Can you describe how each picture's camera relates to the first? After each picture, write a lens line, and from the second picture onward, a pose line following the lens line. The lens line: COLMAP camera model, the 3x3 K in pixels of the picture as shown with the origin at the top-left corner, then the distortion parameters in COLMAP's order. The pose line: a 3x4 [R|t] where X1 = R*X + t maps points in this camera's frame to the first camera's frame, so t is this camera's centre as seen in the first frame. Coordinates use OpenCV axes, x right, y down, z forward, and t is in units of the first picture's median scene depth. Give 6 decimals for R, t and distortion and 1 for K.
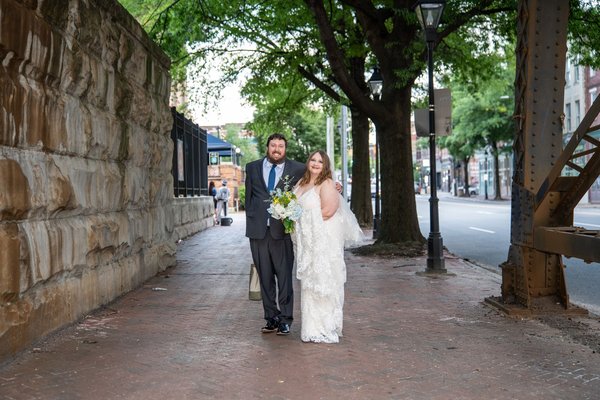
lens RADIAL K [[761.9, 0, 300.0], [0, 761.9, 200.0], [0, 0, 1]] dist [-0.013041, 0.000999]
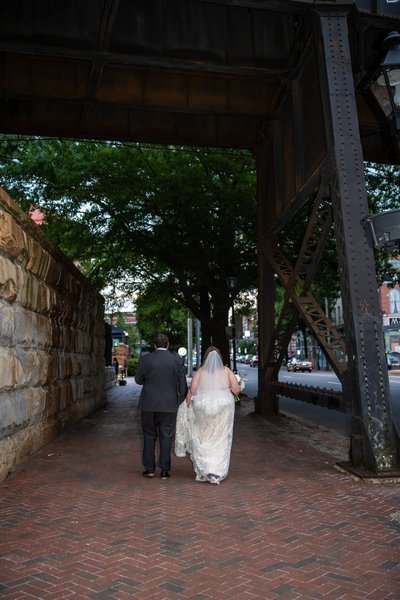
lens RADIAL K [[761.9, 0, 197.9], [0, 761.9, 279.1], [0, 0, 1]] dist [-0.013041, 0.000999]
pose [[0.999255, 0.002375, 0.038508, -0.003793], [0.002002, 0.993567, -0.113227, -0.009623], [-0.038529, 0.113220, 0.992823, -0.910560]]
